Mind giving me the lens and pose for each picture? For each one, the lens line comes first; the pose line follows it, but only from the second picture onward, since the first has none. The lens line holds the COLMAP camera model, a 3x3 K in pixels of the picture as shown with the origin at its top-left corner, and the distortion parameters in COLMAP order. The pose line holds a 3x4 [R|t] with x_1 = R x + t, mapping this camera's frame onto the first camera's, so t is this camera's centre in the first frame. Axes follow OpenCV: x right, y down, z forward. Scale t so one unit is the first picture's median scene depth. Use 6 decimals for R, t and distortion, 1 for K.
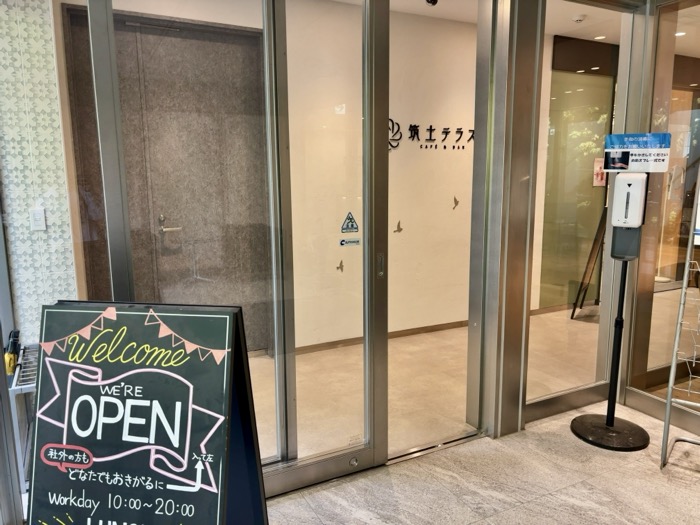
lens RADIAL K [[522.4, 0, 350.0], [0, 522.4, 262.5], [0, 0, 1]] dist [0.067606, -0.076983]
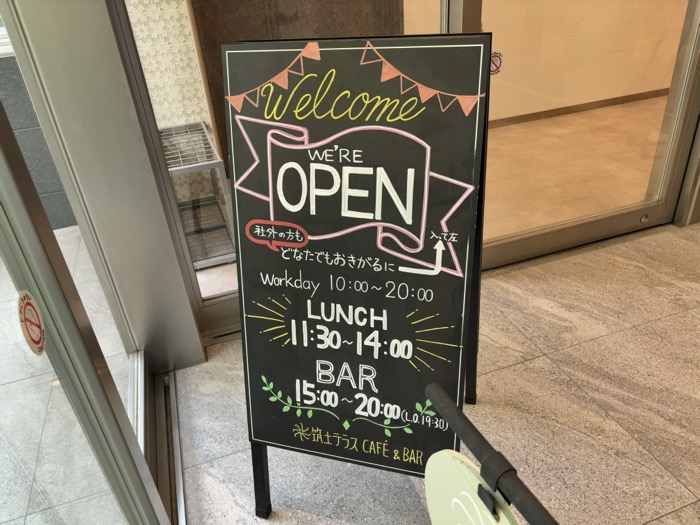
lens RADIAL K [[522.4, 0, 350.0], [0, 522.4, 262.5], [0, 0, 1]] dist [0.067606, -0.076983]
pose [[0.987865, 0.015552, -0.154534, -0.287694], [0.042682, 0.929482, 0.366391, 0.105656], [0.149335, -0.368541, 0.917539, 0.228978]]
